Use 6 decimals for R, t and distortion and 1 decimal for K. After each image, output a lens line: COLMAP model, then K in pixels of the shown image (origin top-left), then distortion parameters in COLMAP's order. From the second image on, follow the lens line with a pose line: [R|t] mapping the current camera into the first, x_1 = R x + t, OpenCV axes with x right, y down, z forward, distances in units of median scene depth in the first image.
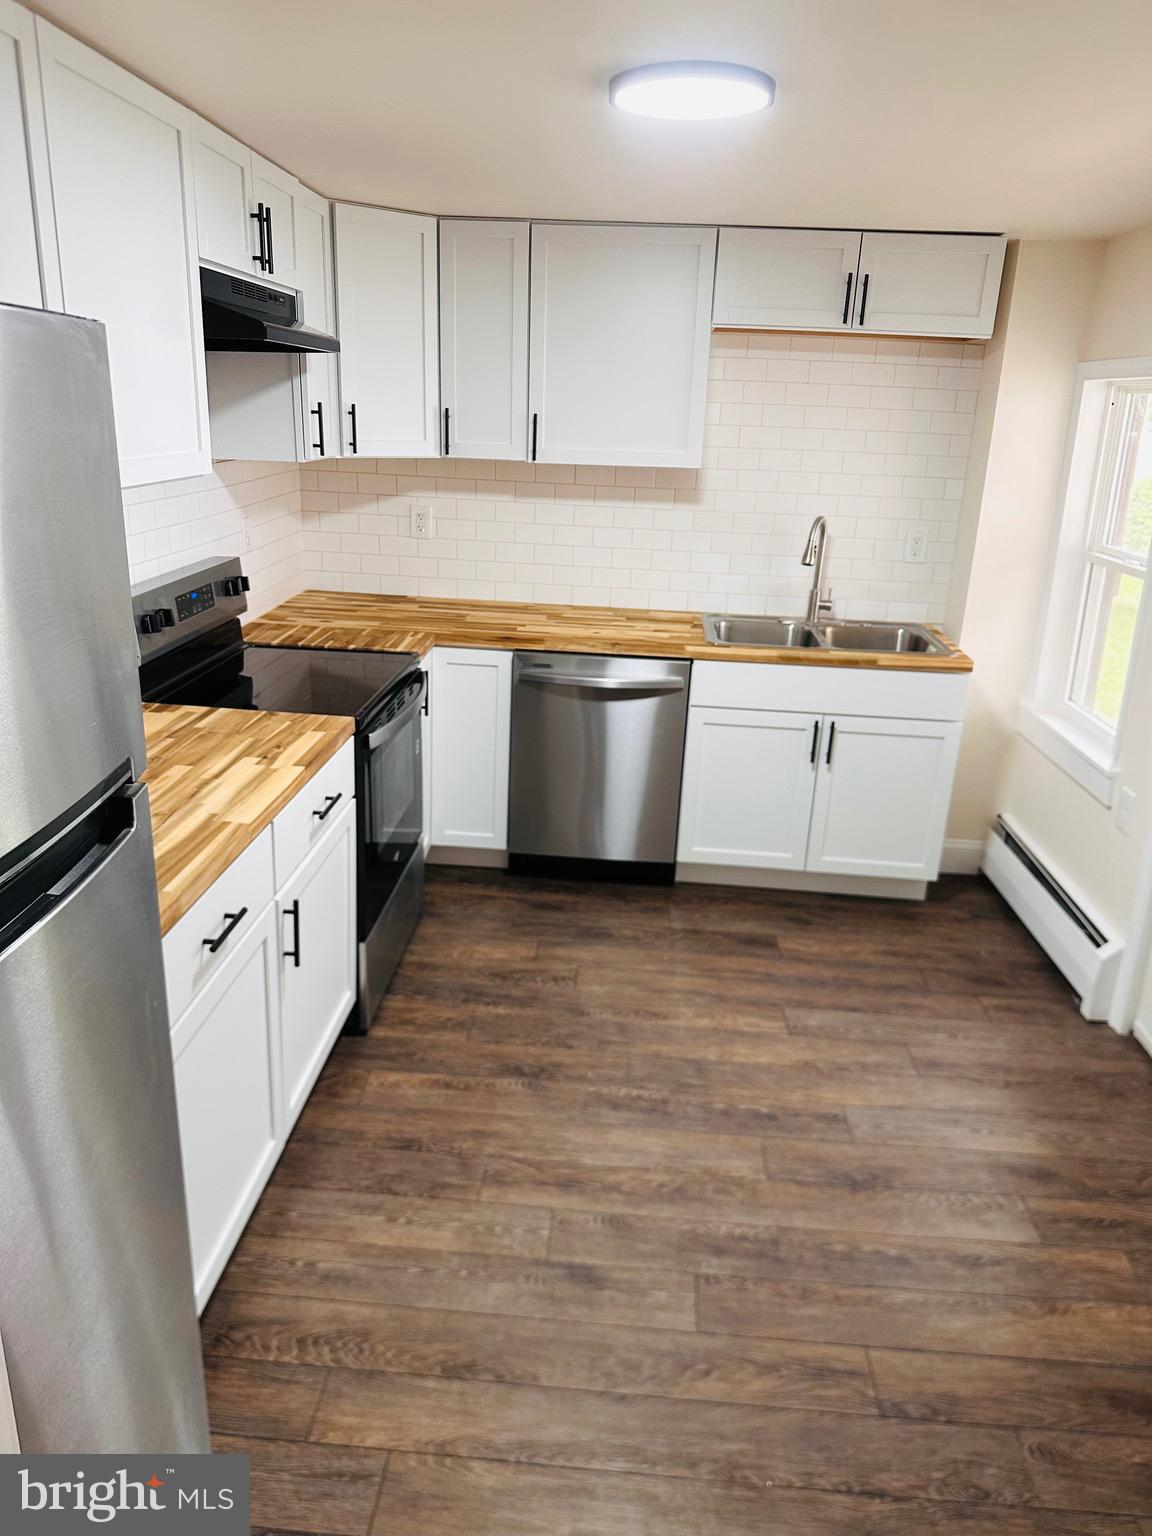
lens RADIAL K [[1088.1, 0, 568.3], [0, 1088.1, 757.9], [0, 0, 1]] dist [0.066751, -0.079622]
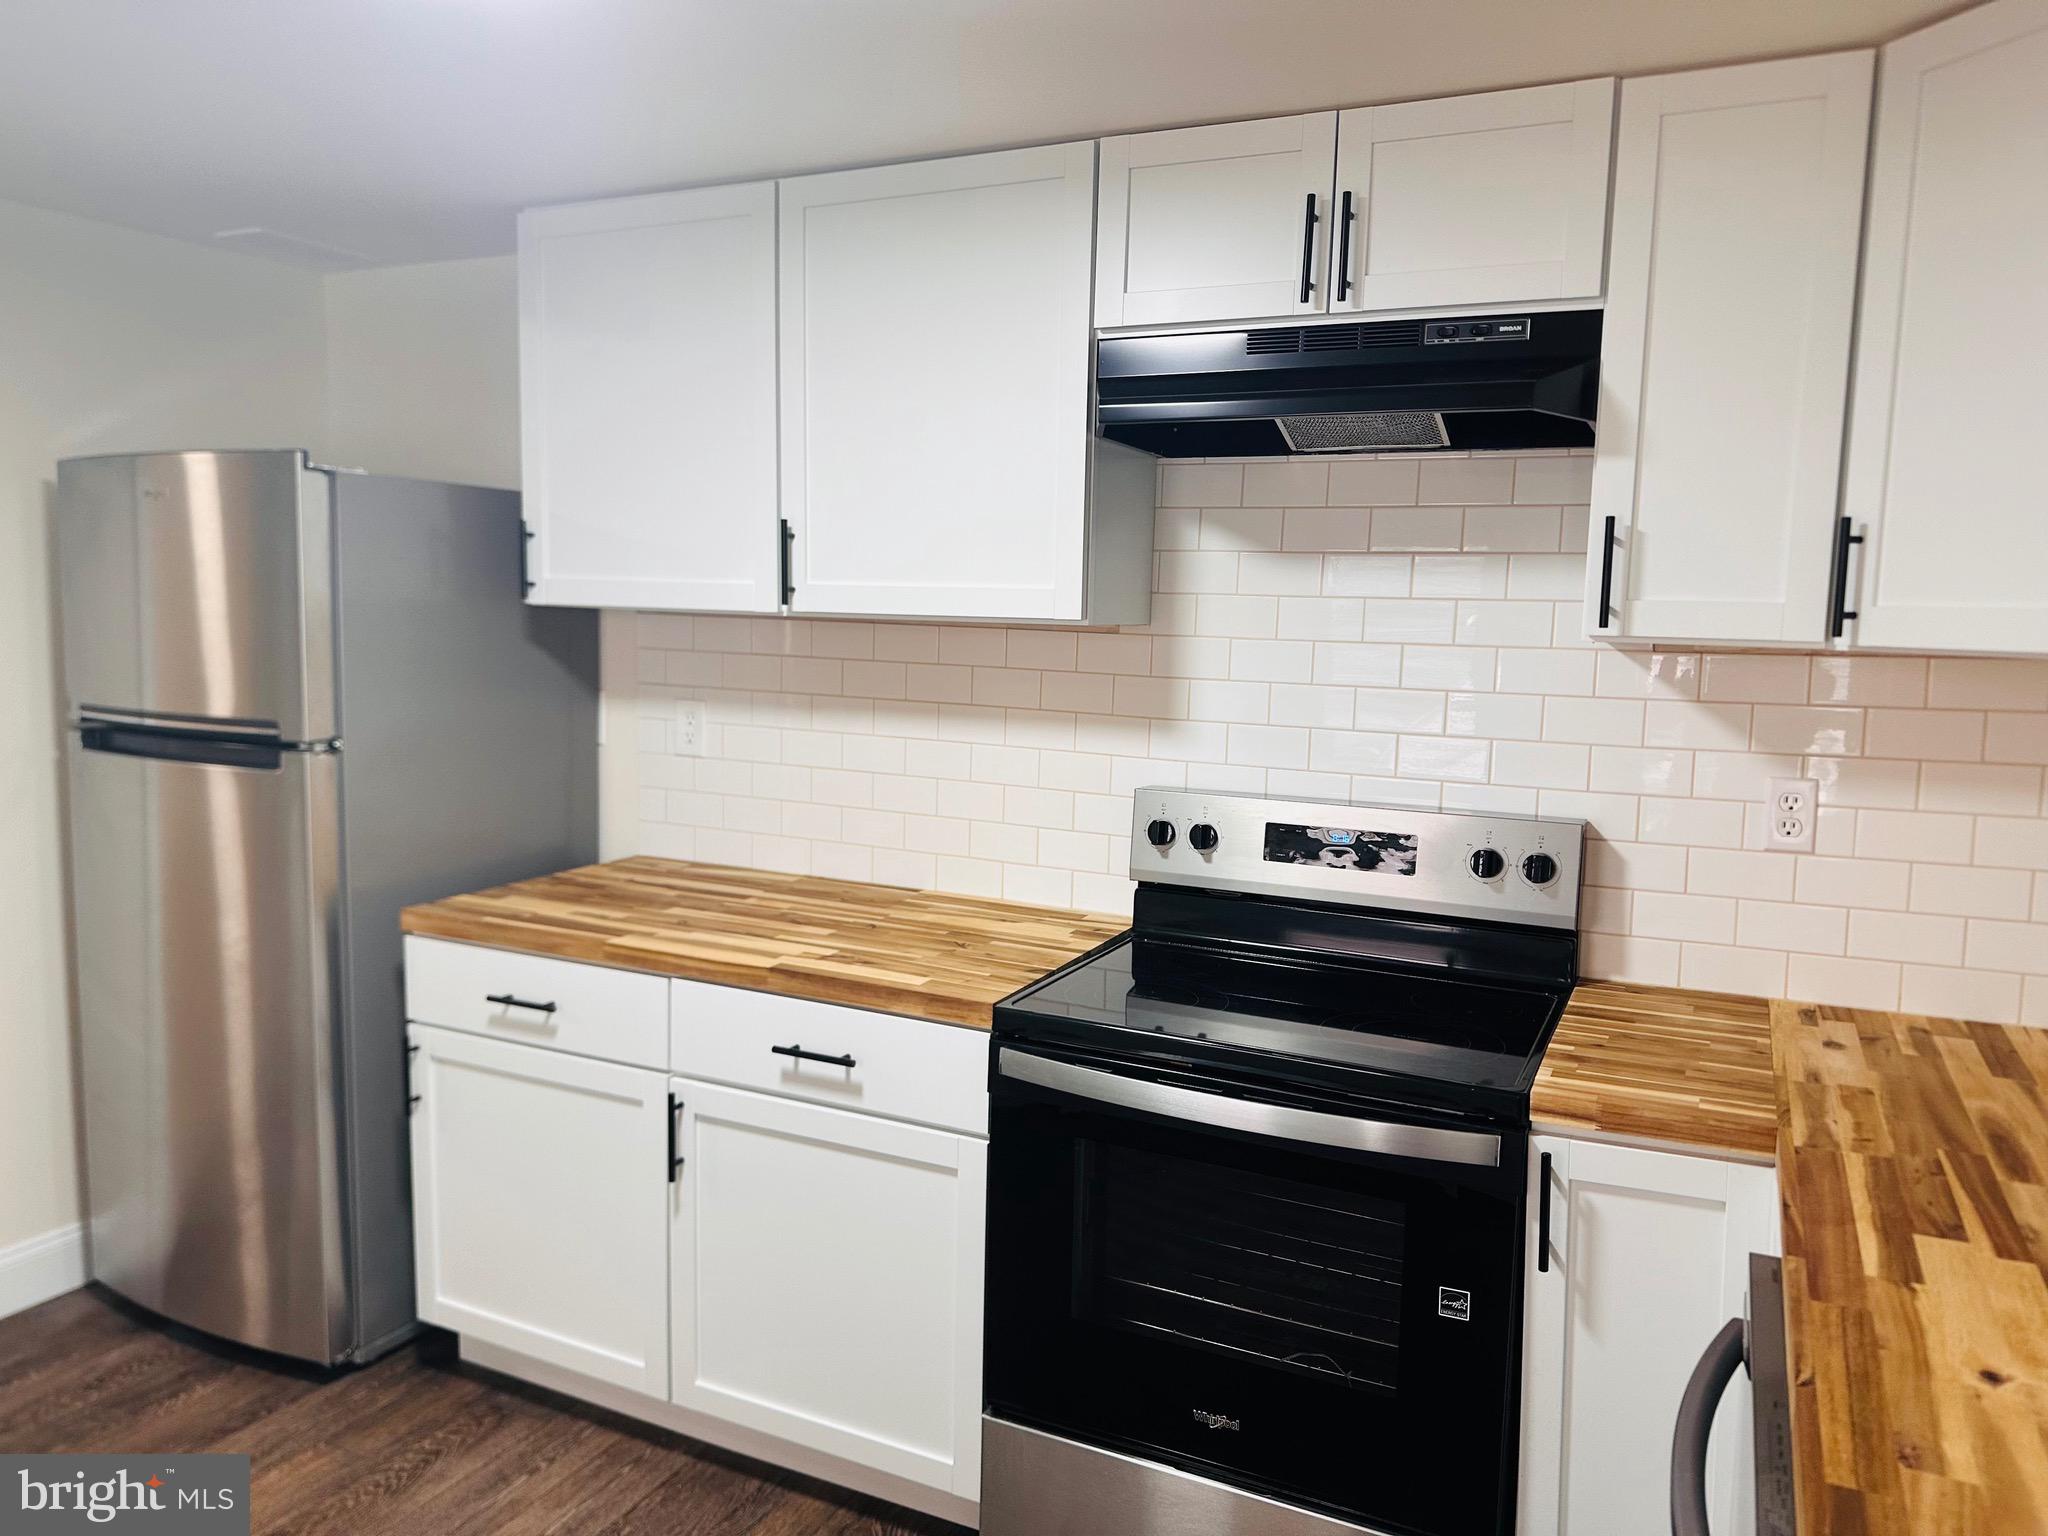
lens RADIAL K [[1450.8, 0, 980.7], [0, 1450.8, 742.3], [0, 0, 1]] dist [0.066751, -0.079622]
pose [[-0.373262, 0.064255, -0.925498, 0.412848], [-0.318316, 0.928168, 0.192821, -0.249258], [0.871407, 0.366573, -0.325997, 0.930162]]
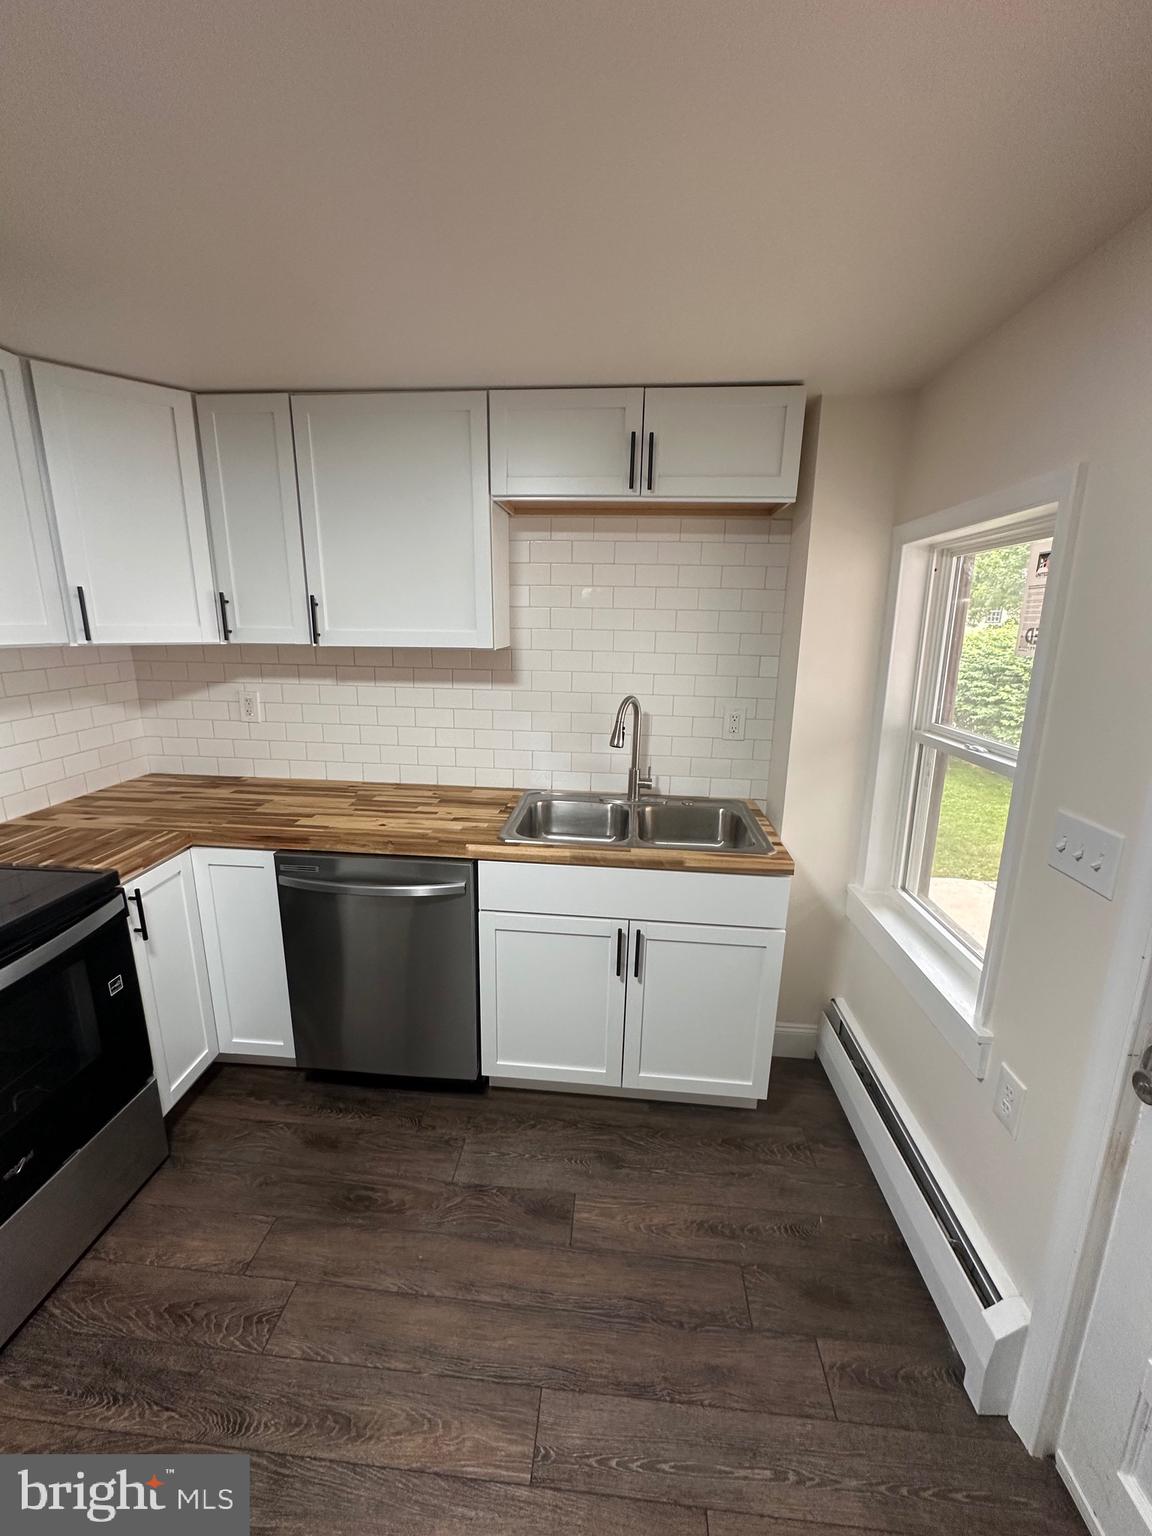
lens RADIAL K [[615.5, 0, 573.3], [0, 615.5, 768.4], [0, 0, 1]] dist [-0.000996, 0.000467]
pose [[0.999687, -0.017228, -0.018168, 0.212423], [0.015601, 0.996154, -0.086215, -0.125642], [0.019584, 0.085904, 0.996111, 0.525740]]
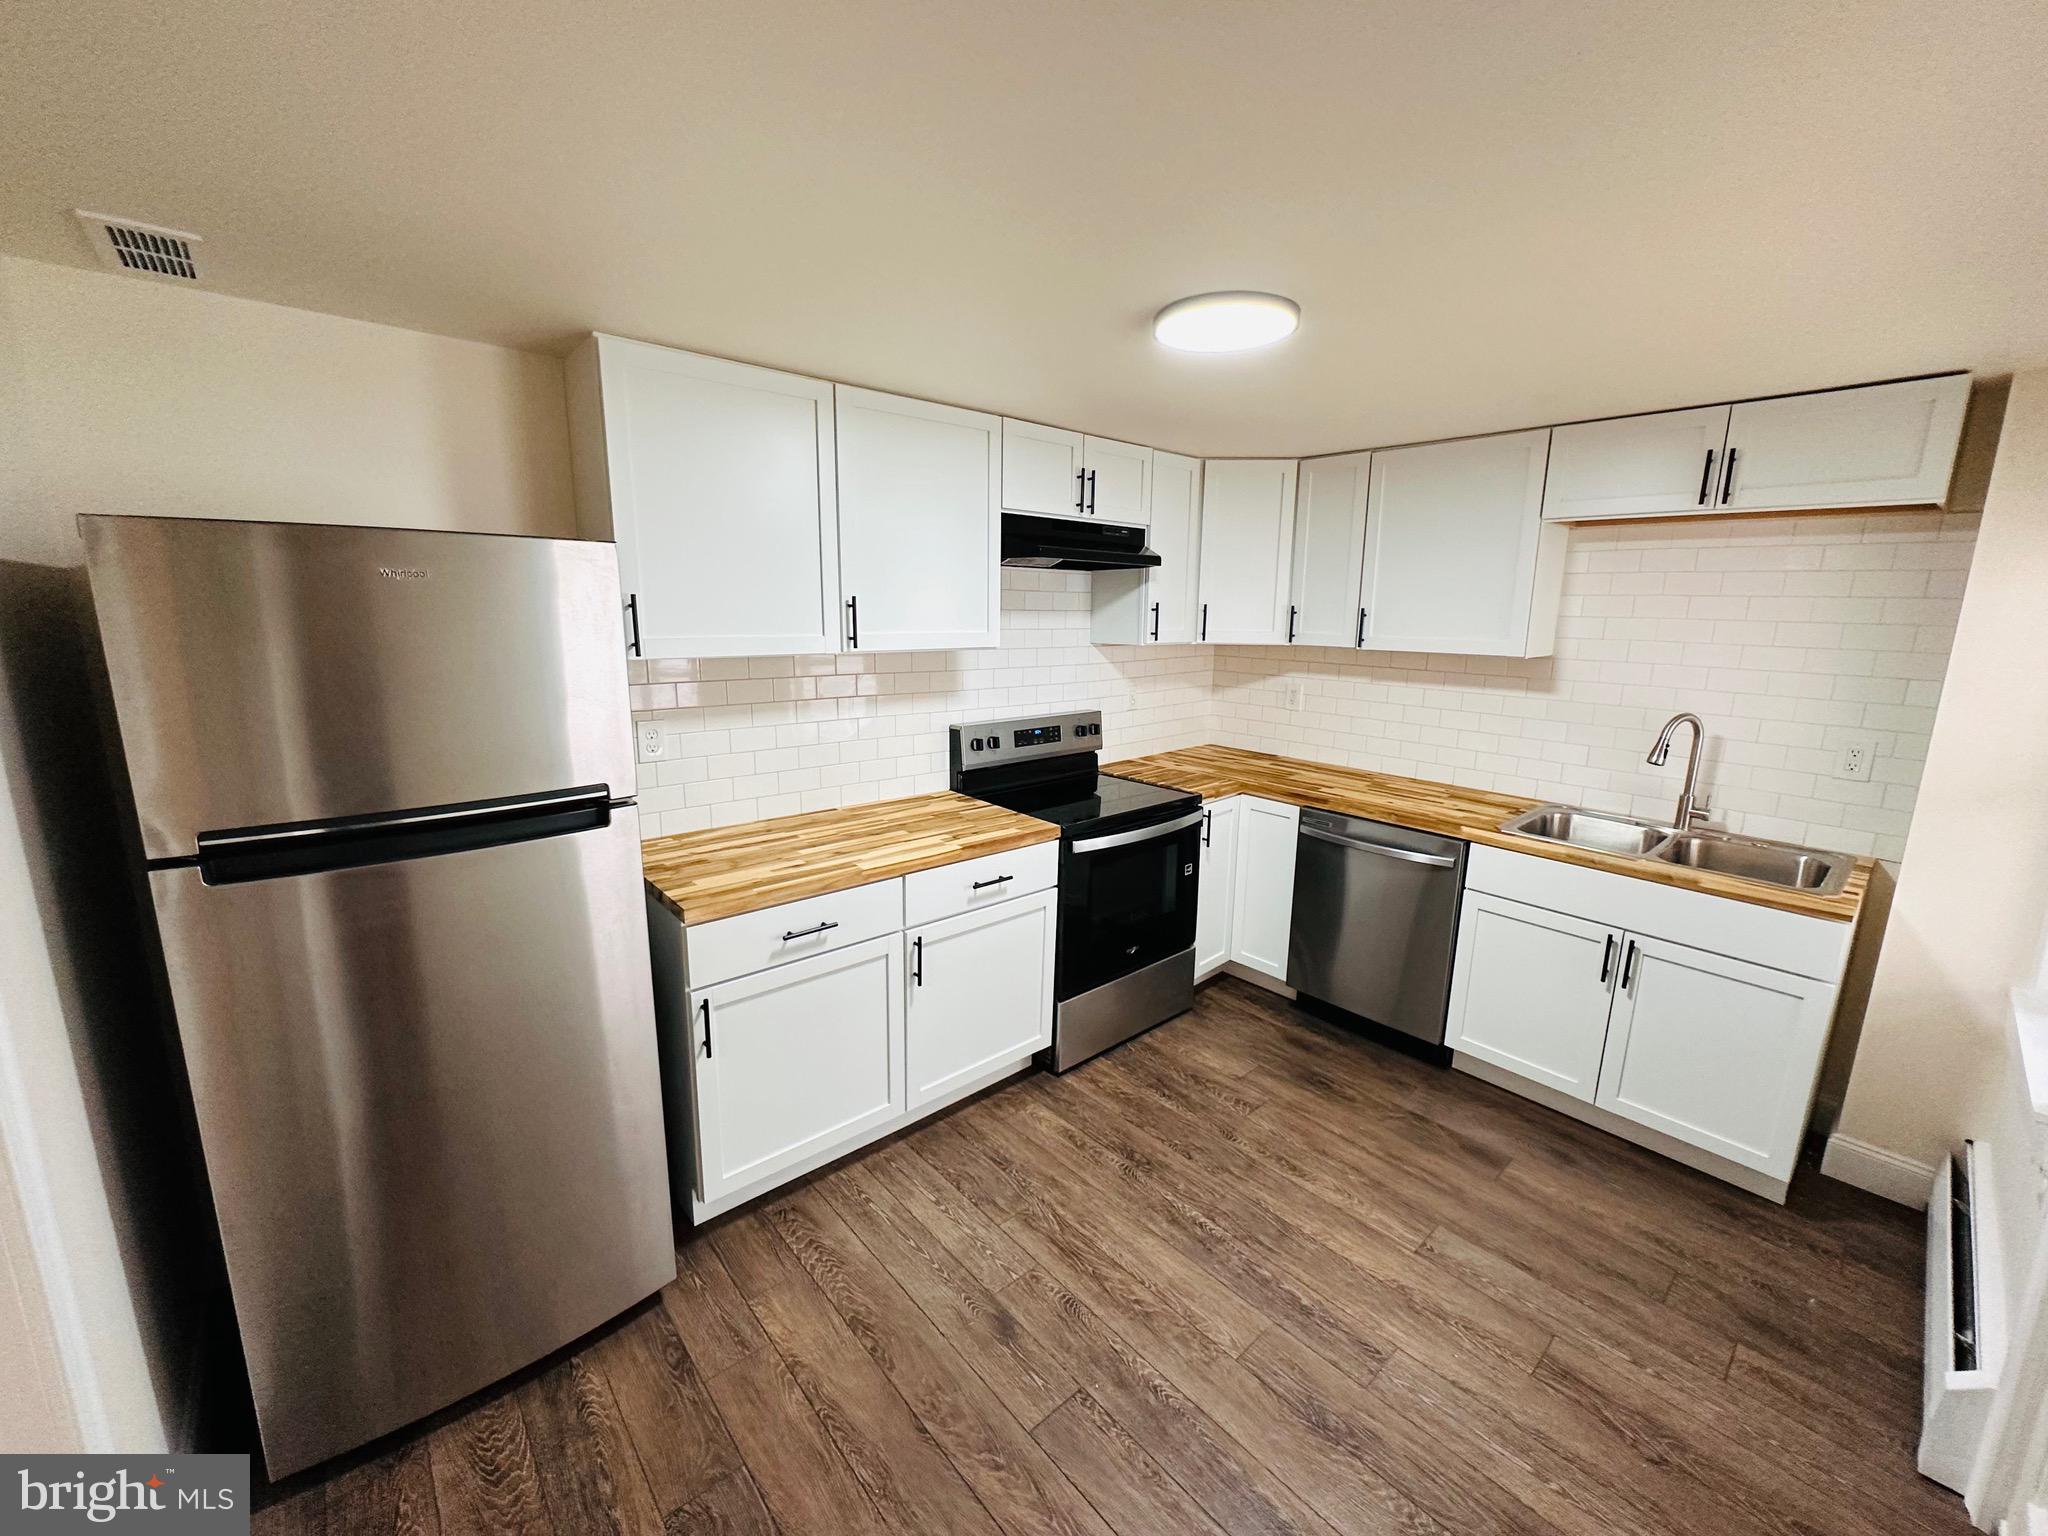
lens RADIAL K [[820.7, 0, 1024.8], [0, 820.7, 766.0], [0, 0, 1]] dist [-0.000996, 0.000467]
pose [[0.712214, 0.111649, -0.693027, 0.351980], [-0.207496, 0.976637, -0.055902, -0.033722], [0.670594, 0.183614, 0.718741, 0.188530]]
